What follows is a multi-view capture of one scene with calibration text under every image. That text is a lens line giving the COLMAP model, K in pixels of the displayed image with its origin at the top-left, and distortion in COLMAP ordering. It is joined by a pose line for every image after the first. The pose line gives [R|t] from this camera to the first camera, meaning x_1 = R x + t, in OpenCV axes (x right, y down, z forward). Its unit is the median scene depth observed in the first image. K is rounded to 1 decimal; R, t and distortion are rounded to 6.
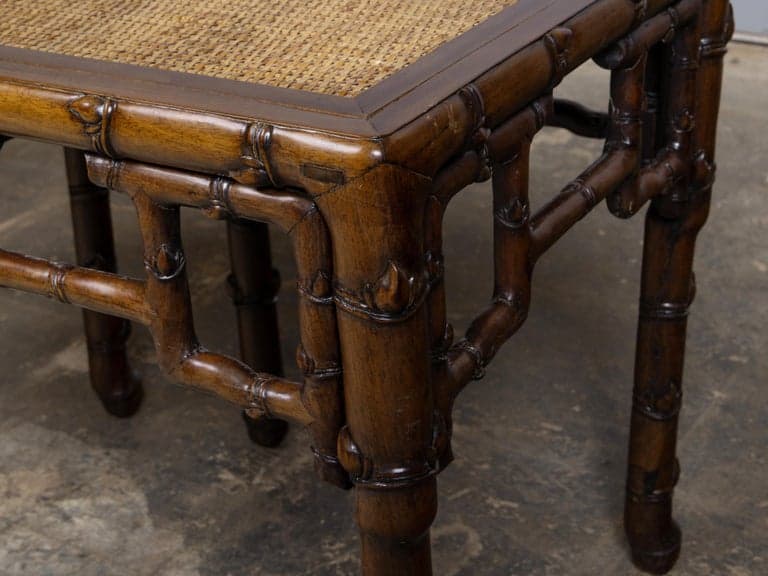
lens RADIAL K [[1467.7, 0, 387.9], [0, 1467.7, 293.3], [0, 0, 1]] dist [-0.017939, 0.000000]
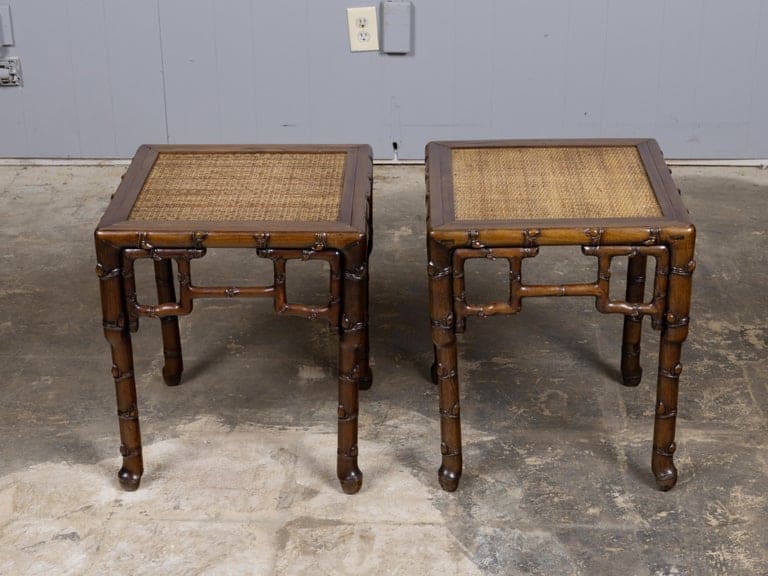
lens RADIAL K [[1431.8, 0, 370.5], [0, 1431.8, 301.6], [0, 0, 1]] dist [-0.011111, 0.000000]
pose [[0.875168, -0.180488, 0.448893, -1.227123], [0.203614, 0.979046, -0.003319, -0.035374], [-0.438888, 0.094305, 0.893579, -0.969779]]
